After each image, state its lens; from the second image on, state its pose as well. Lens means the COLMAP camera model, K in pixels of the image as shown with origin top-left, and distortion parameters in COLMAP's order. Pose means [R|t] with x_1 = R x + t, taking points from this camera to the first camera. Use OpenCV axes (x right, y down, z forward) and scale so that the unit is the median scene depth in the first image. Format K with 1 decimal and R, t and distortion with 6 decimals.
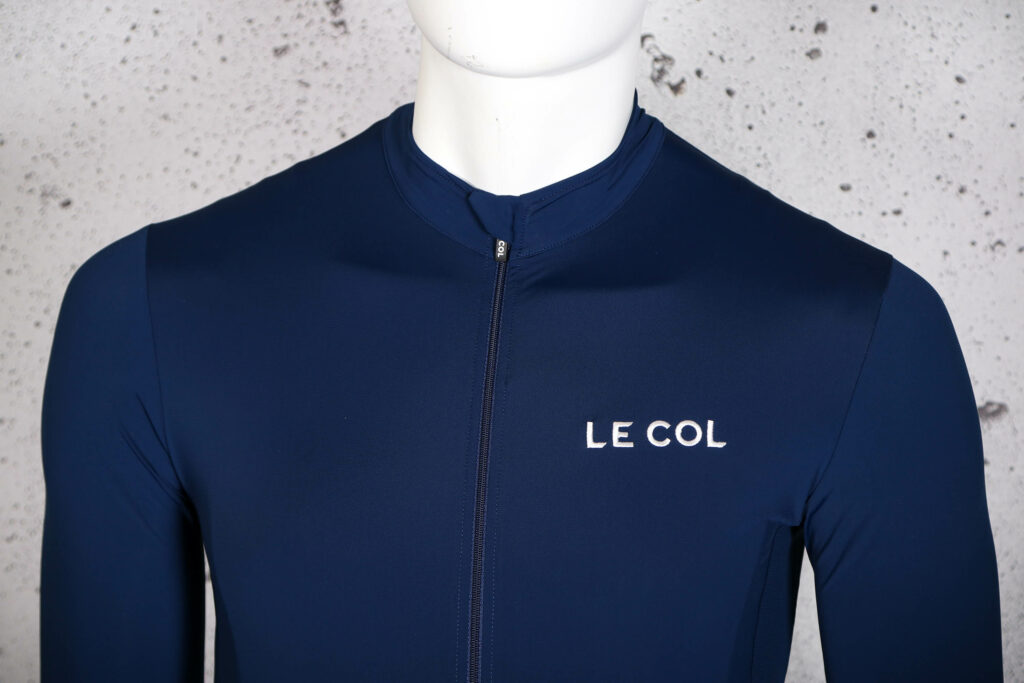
lens RADIAL K [[2809.1, 0, 474.1], [0, 2809.1, 328.6], [0, 0, 1]] dist [0.133682, 0.000000]
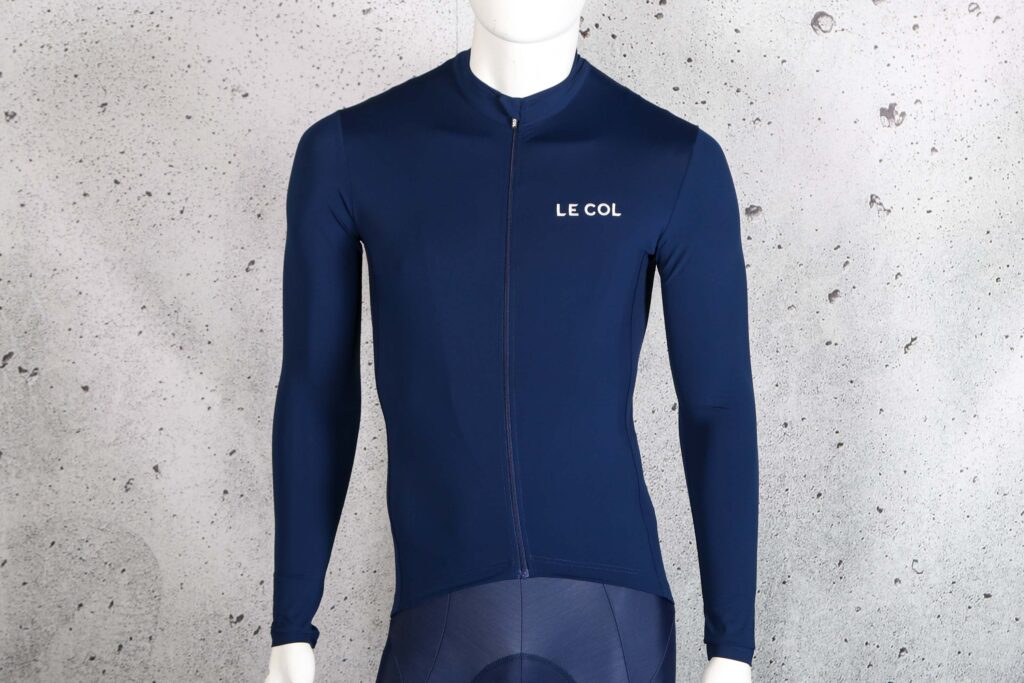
lens RADIAL K [[2336.0, 0, 510.4], [0, 2336.0, 334.9], [0, 0, 1]] dist [-0.002357, 0.000000]
pose [[0.998070, -0.002122, 0.062060, -0.098651], [-0.001934, 0.997869, 0.065220, 0.015435], [-0.062066, -0.065214, 0.995939, -0.726478]]
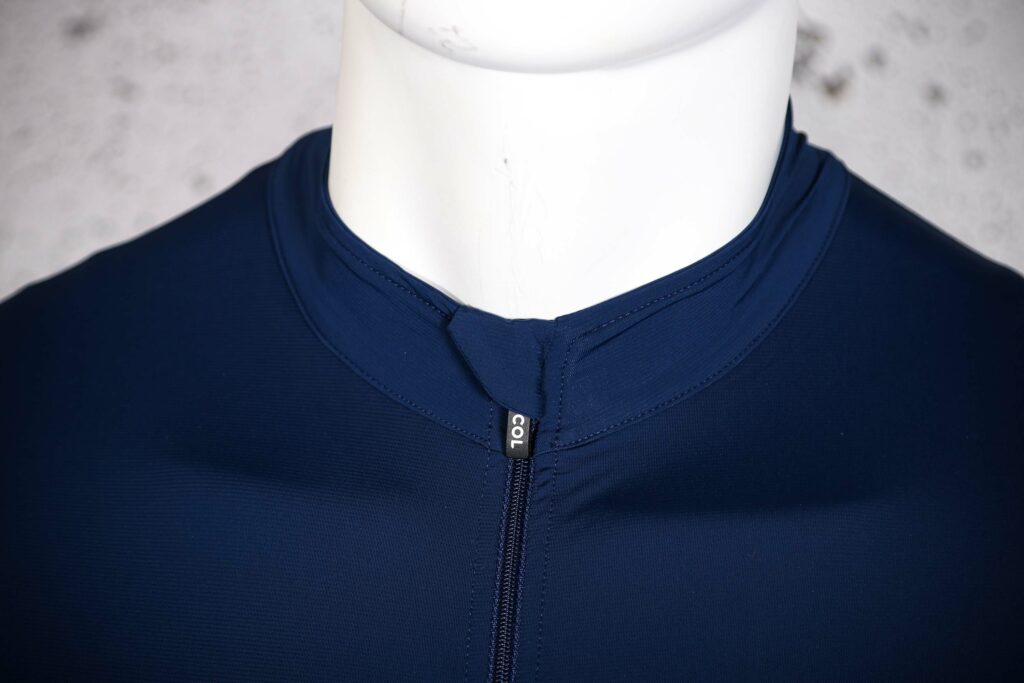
lens RADIAL K [[4432.8, 0, 517.3], [0, 4432.8, 342.9], [0, 0, 1]] dist [0.561254, 0.000000]
pose [[0.999761, -0.013760, 0.016990, -0.002919], [0.014225, 0.999519, -0.027557, -0.021735], [-0.016602, 0.027792, 0.999476, 0.236882]]
